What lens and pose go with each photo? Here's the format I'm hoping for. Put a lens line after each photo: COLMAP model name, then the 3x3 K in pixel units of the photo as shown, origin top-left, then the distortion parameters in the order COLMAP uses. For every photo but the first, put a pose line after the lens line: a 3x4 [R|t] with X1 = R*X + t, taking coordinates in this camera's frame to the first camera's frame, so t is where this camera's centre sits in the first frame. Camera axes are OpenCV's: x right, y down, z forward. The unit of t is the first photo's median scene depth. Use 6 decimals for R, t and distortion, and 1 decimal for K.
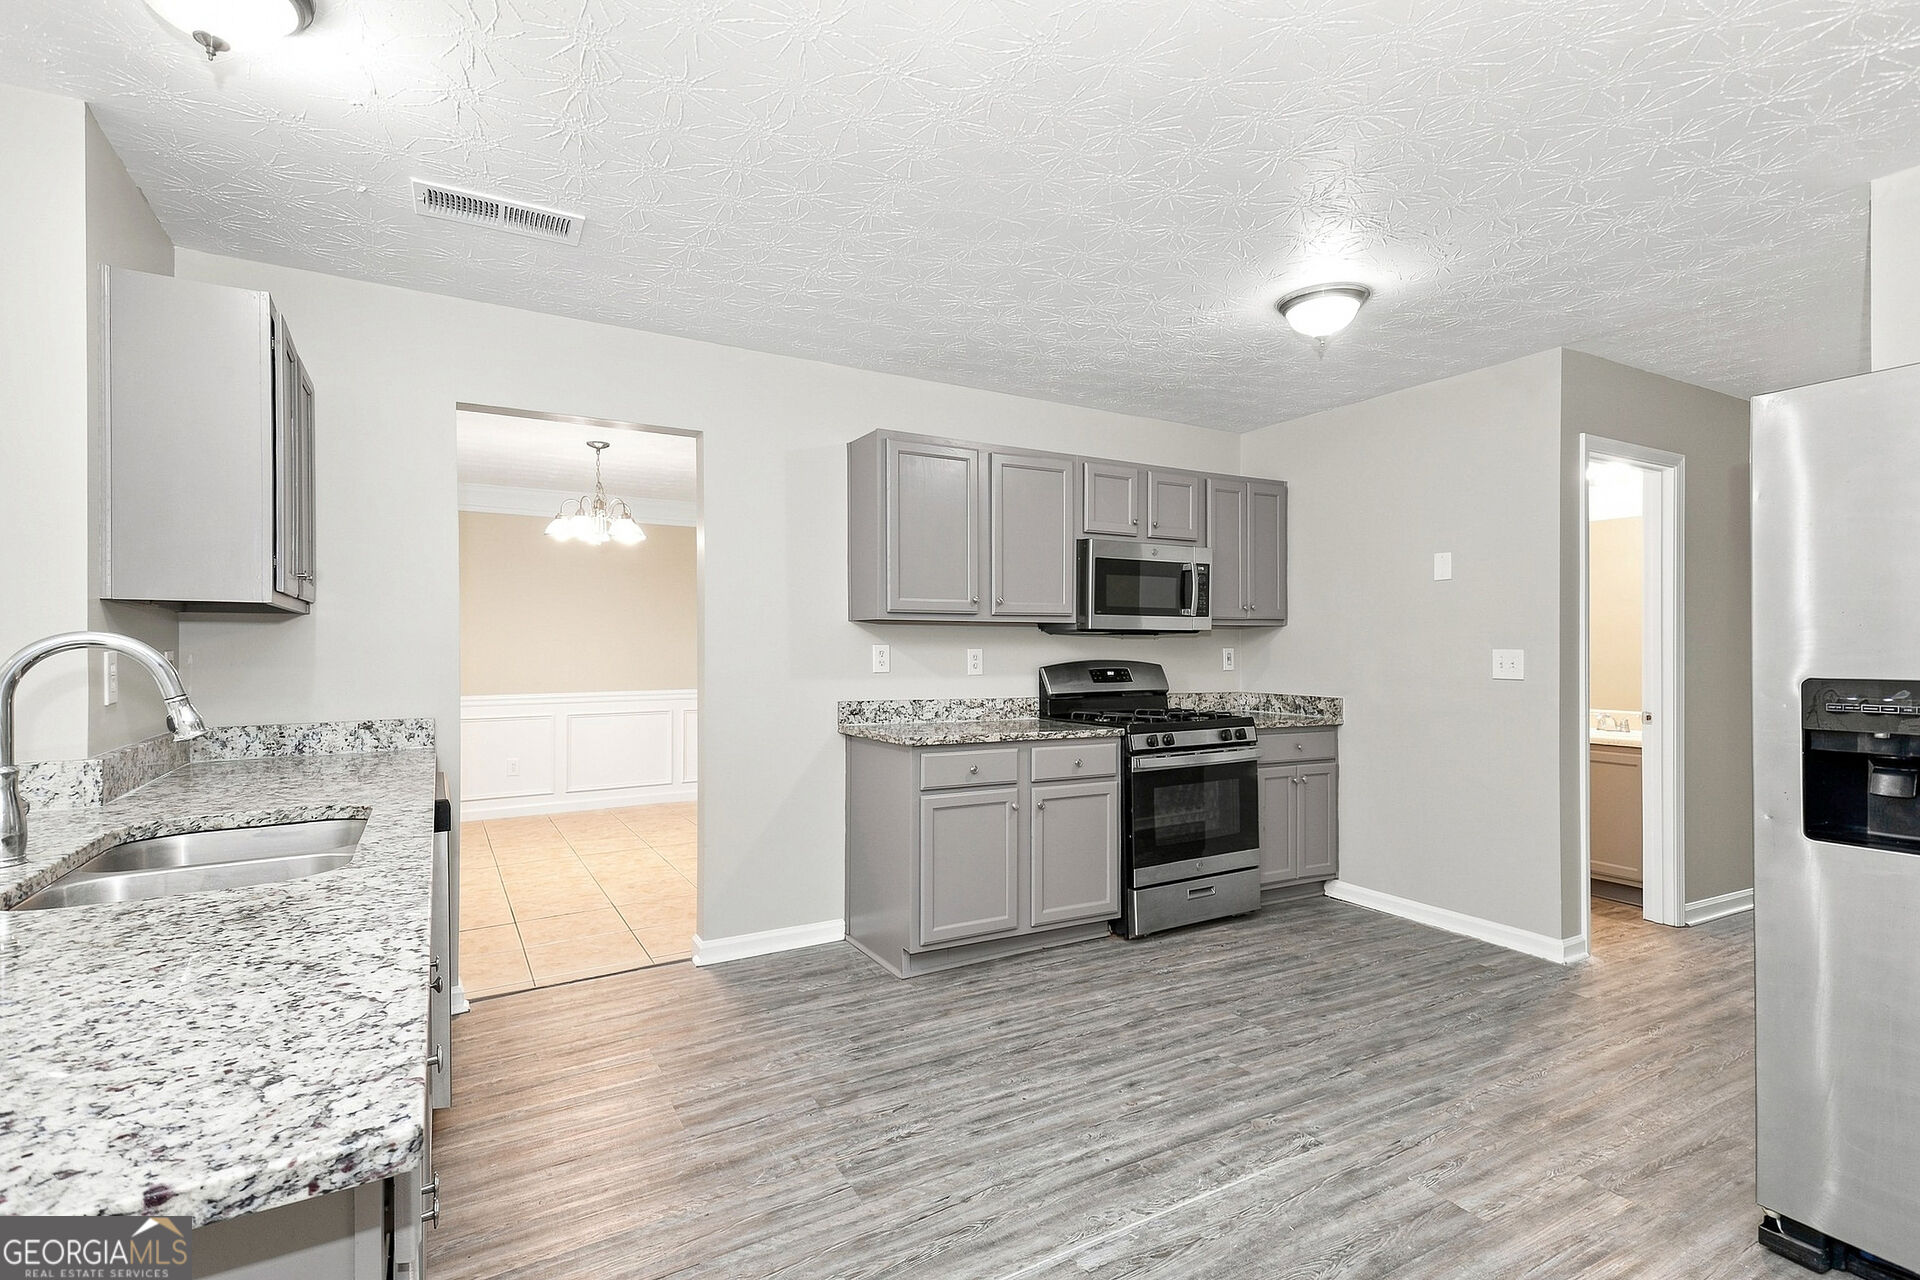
lens RADIAL K [[906.0, 0, 964.1], [0, 906.0, 643.1], [0, 0, 1]] dist [0.040109, -0.003214]
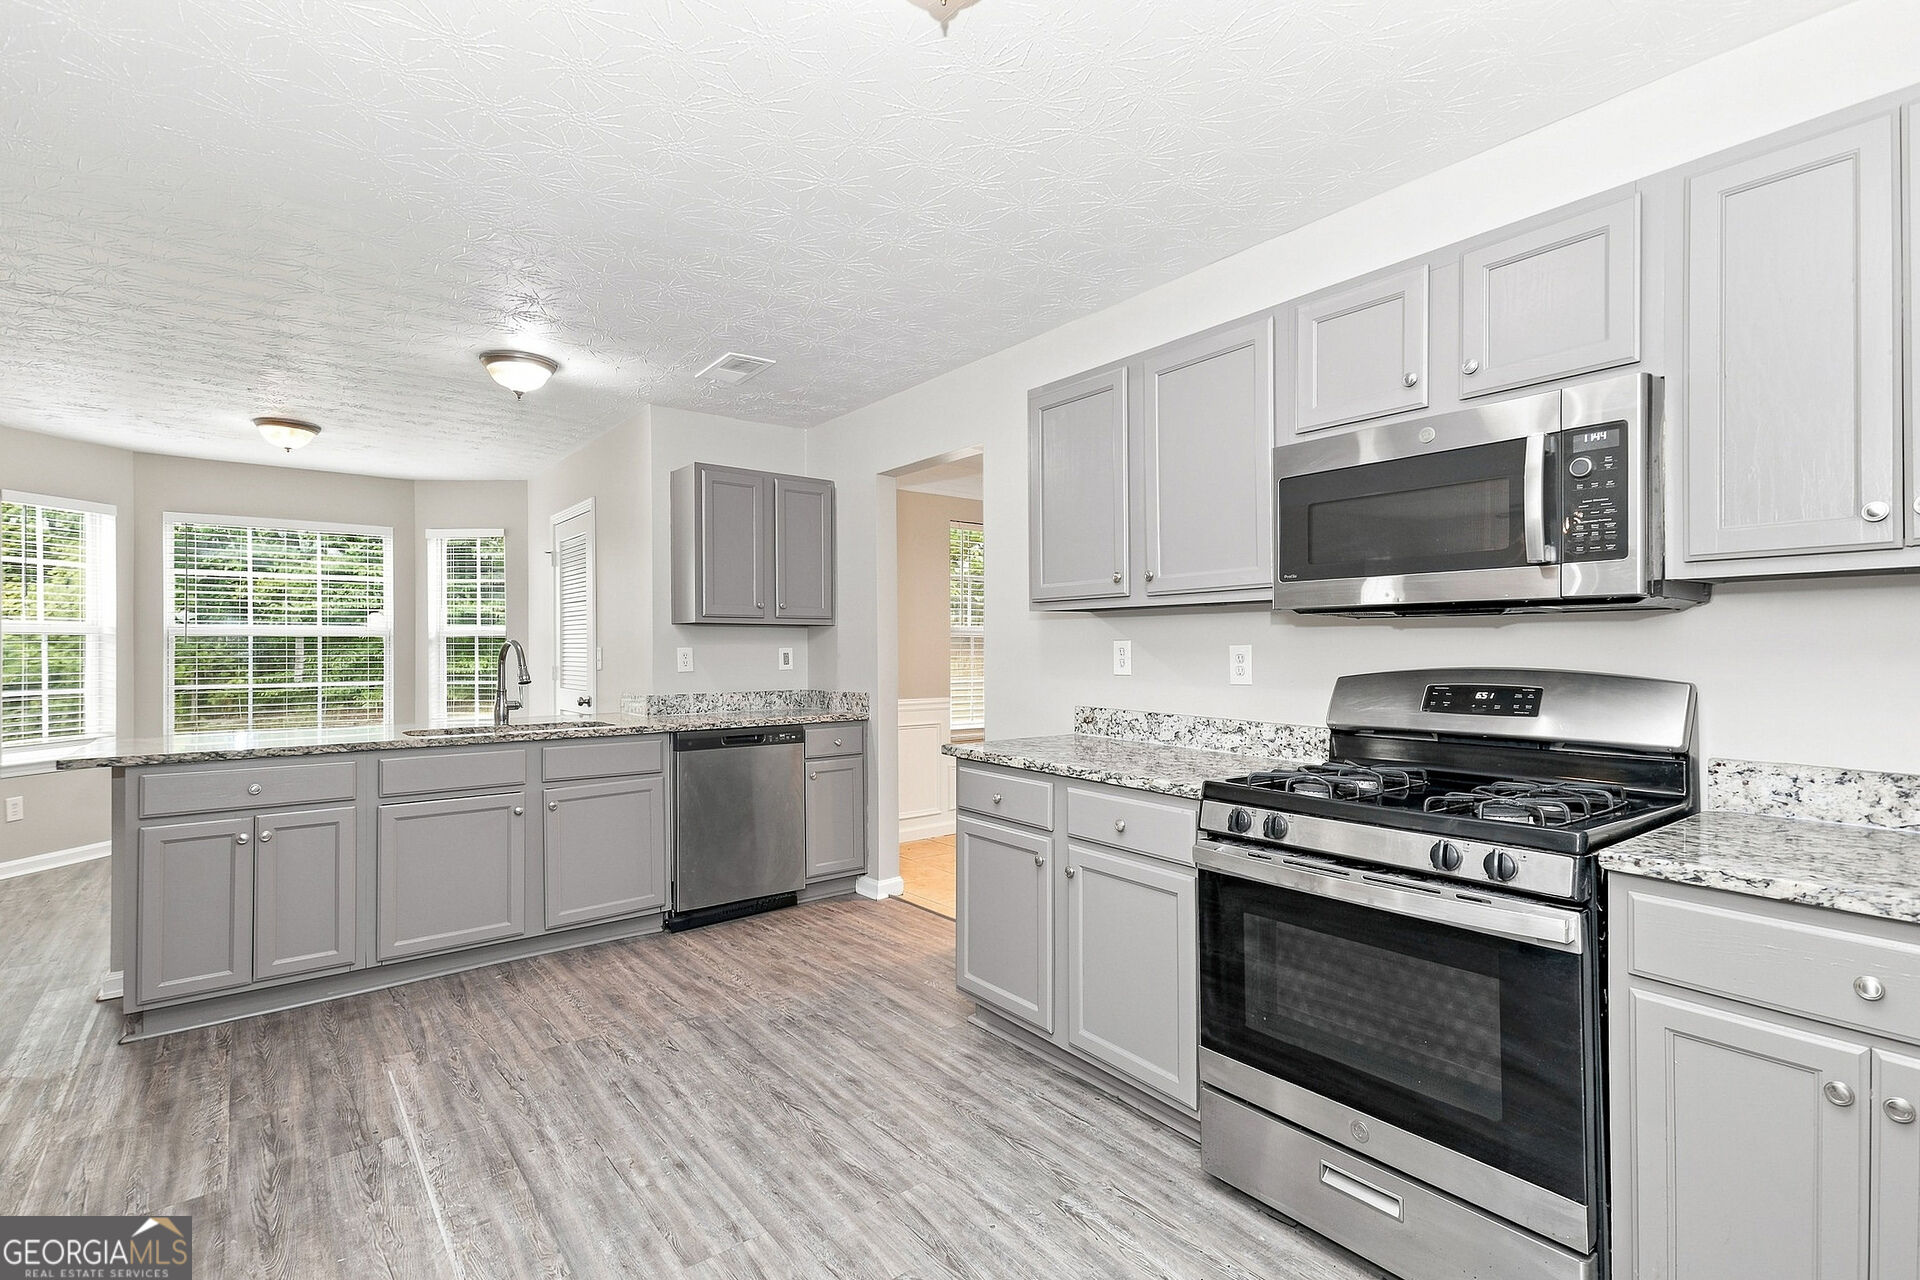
lens RADIAL K [[906.0, 0, 954.7], [0, 906.0, 646.7], [0, 0, 1]] dist [0.040109, -0.003214]
pose [[0.125011, -0.000073, -0.992155, 0.785227], [0.006891, 0.999976, 0.000795, 0.006814], [0.992131, -0.006936, 0.125008, 0.859441]]
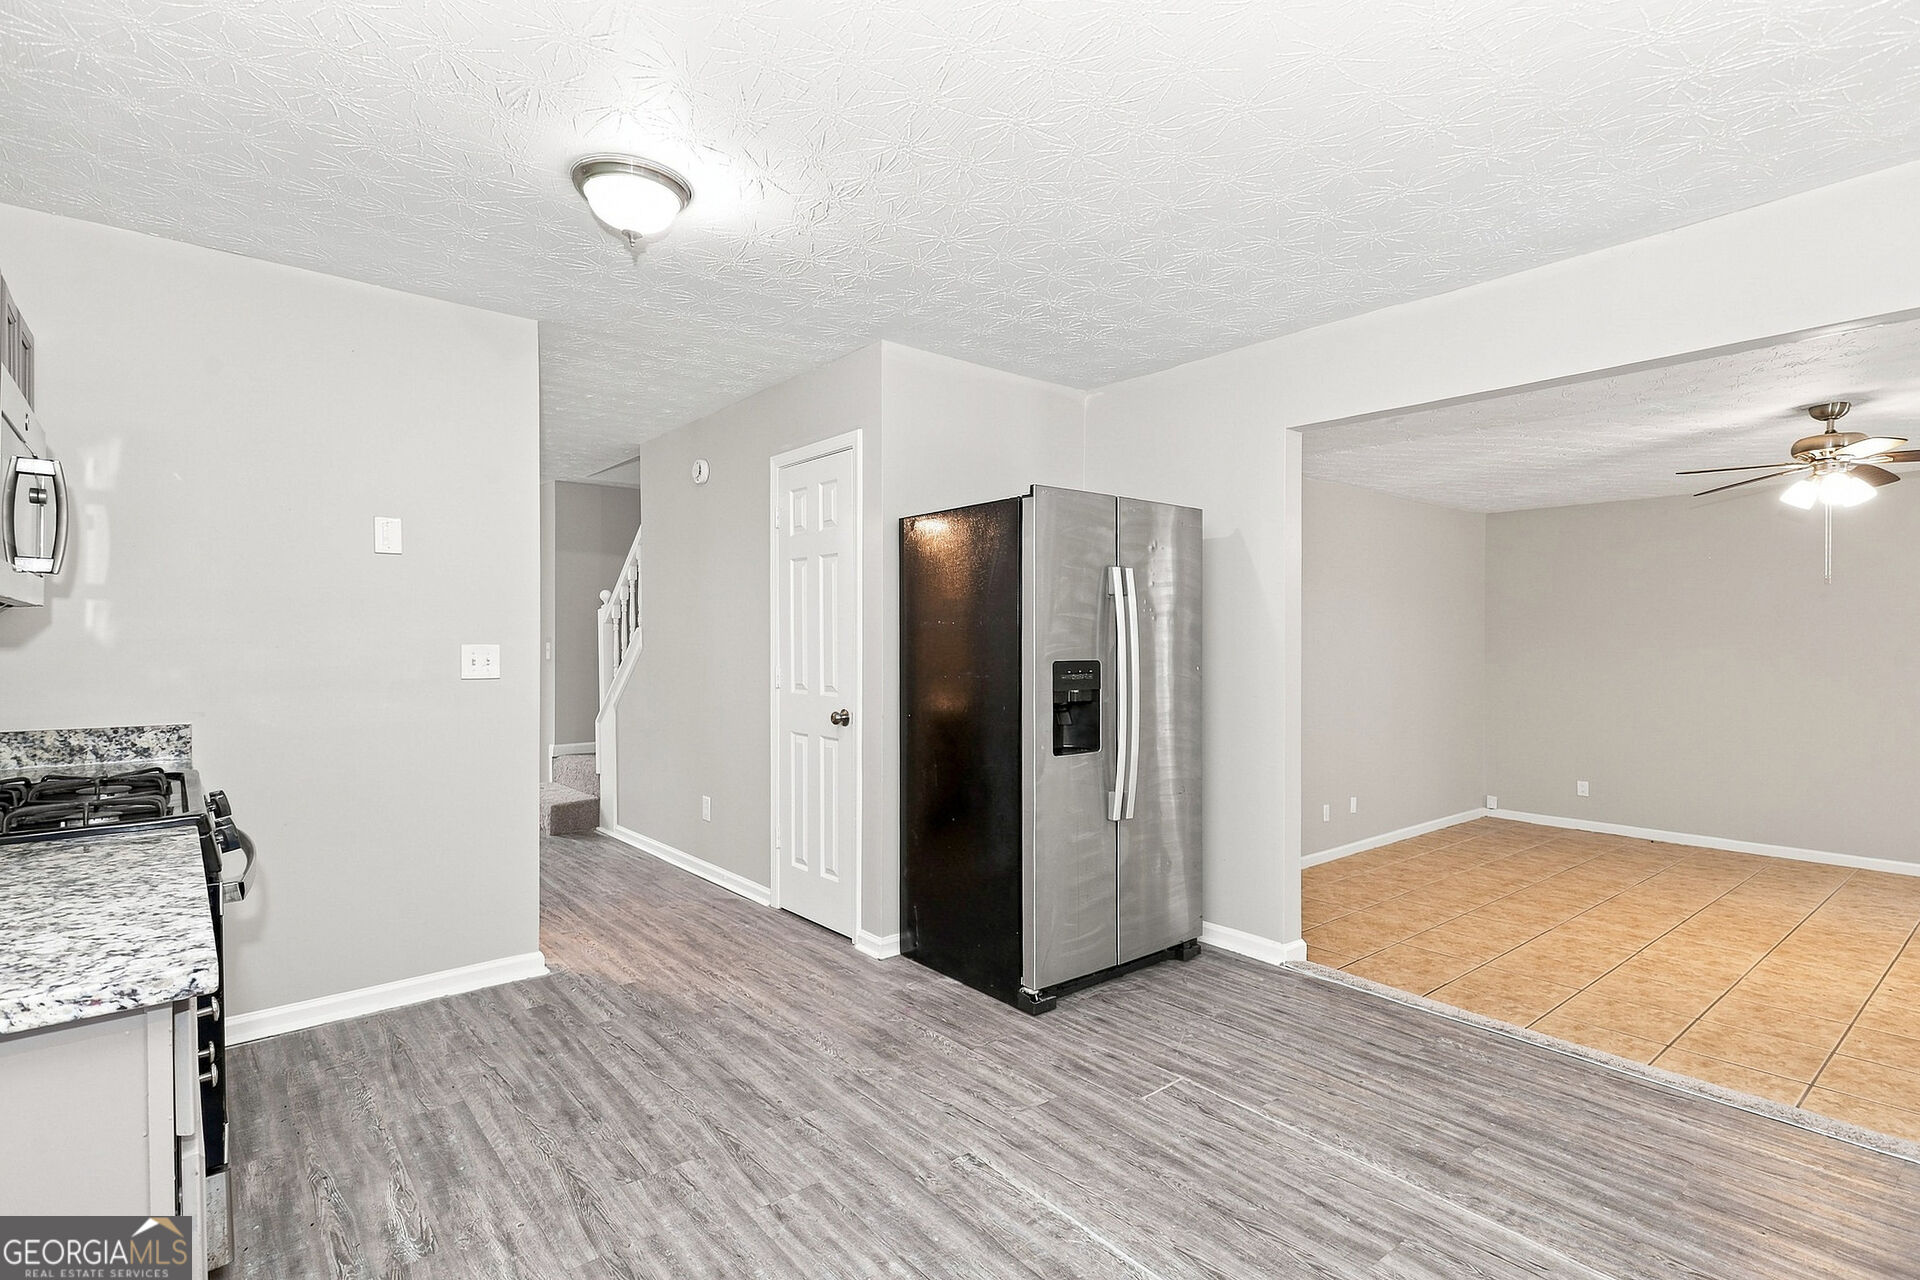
lens RADIAL K [[906.0, 0, 961.1], [0, 906.0, 644.6], [0, 0, 1]] dist [0.040109, -0.003214]
pose [[-0.166240, -0.004586, 0.986075, -0.375090], [-0.007710, 0.999965, 0.003351, 0.001124], [-0.986055, -0.007046, -0.166269, 0.780617]]
